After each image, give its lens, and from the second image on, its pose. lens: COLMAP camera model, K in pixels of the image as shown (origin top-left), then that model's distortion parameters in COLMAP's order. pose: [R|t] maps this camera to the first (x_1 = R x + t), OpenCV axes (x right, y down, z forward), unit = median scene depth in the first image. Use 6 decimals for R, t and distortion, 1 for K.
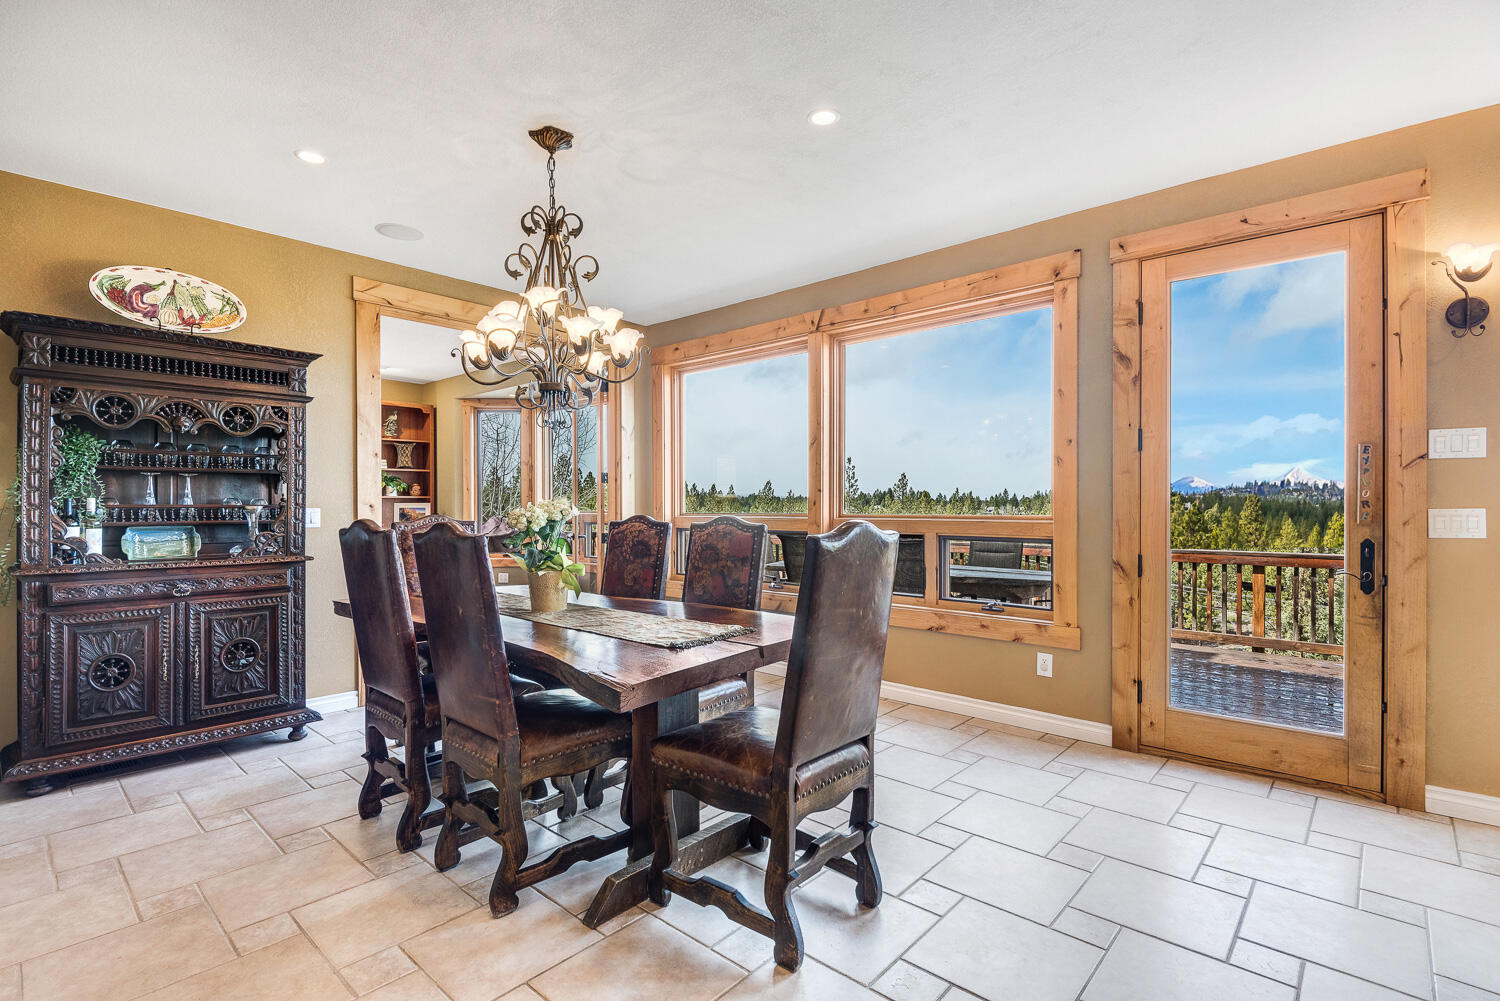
lens RADIAL K [[693.2, 0, 740.9], [0, 693.2, 515.6], [0, 0, 1]] dist [0.002812, -0.008694]
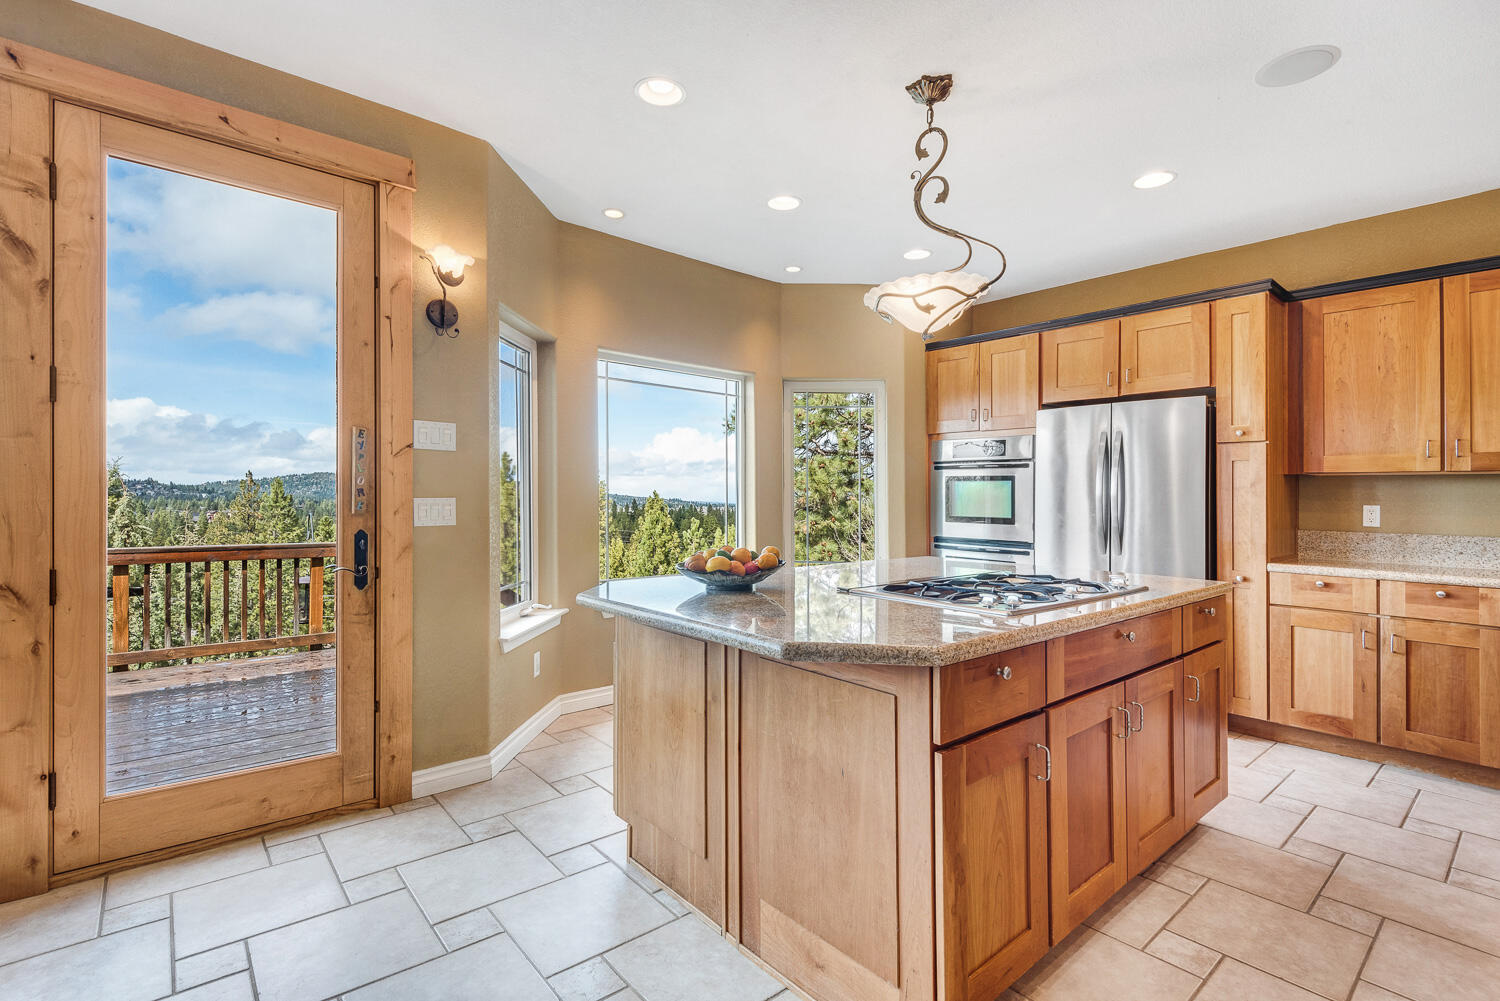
lens RADIAL K [[705.1, 0, 753.1], [0, 705.1, 497.2], [0, 0, 1]] dist [0.015059, -0.008715]
pose [[0.125209, 0.003392, 0.992125, 0.029270], [0.002259, 0.999991, -0.003704, -0.005525], [-0.992128, 0.002705, 0.125201, 0.357624]]
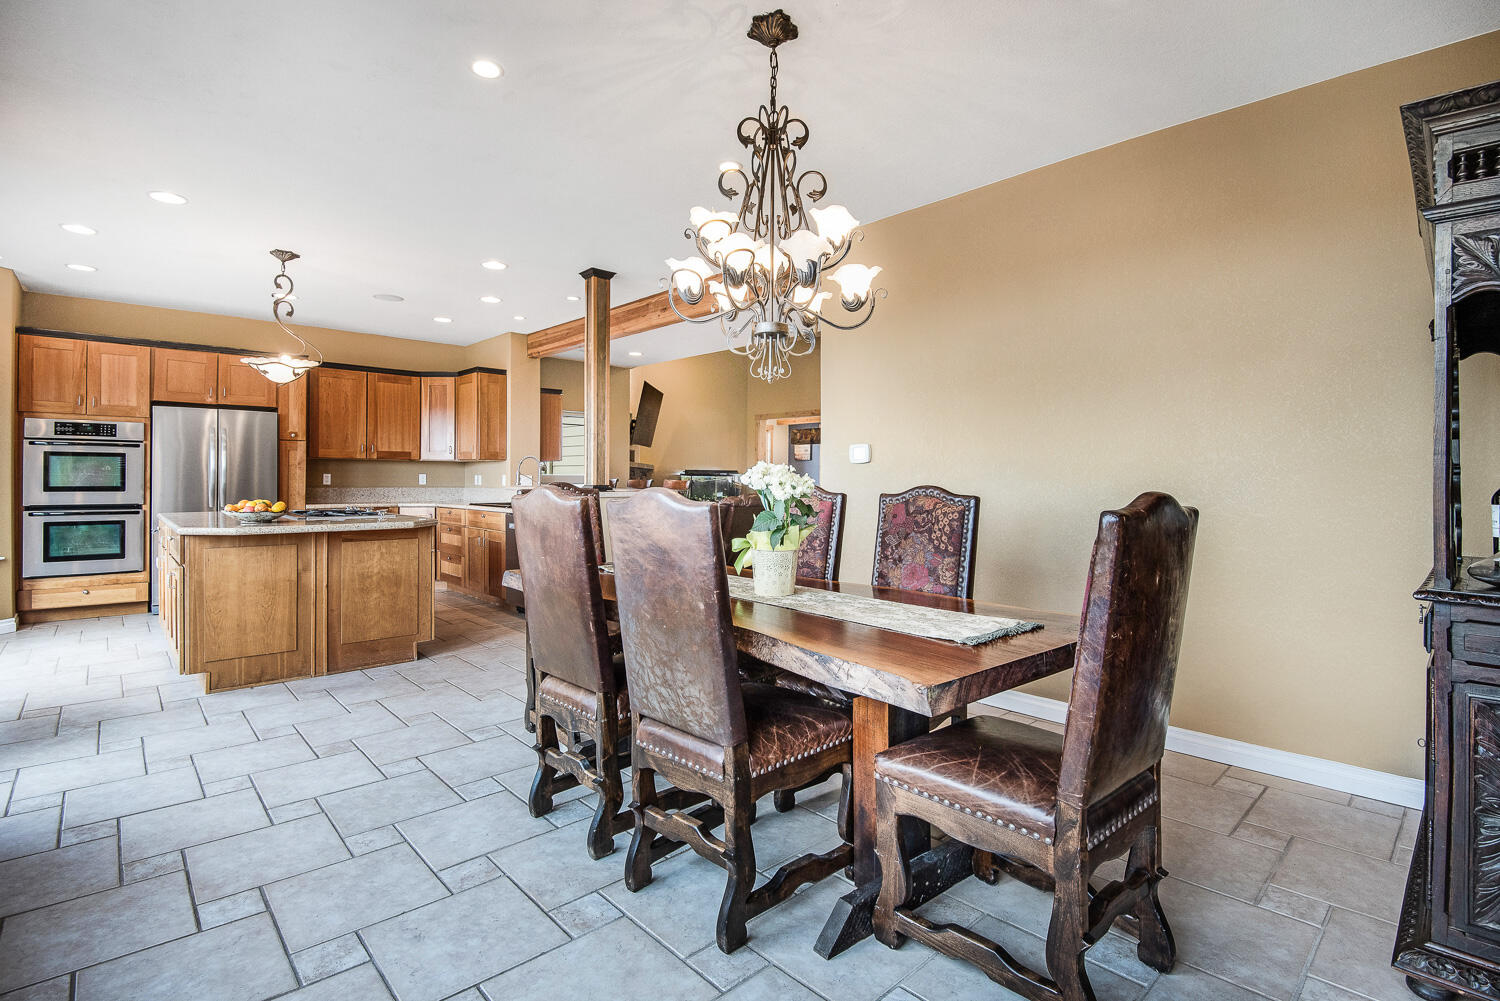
lens RADIAL K [[697.0, 0, 756.6], [0, 697.0, 494.5], [0, 0, 1]] dist [0.013404, -0.009200]
pose [[-0.996294, -0.006916, 0.085738, -0.327764], [-0.003670, 0.999273, 0.037960, -0.021111], [-0.085938, 0.037504, -0.995594, 1.847633]]
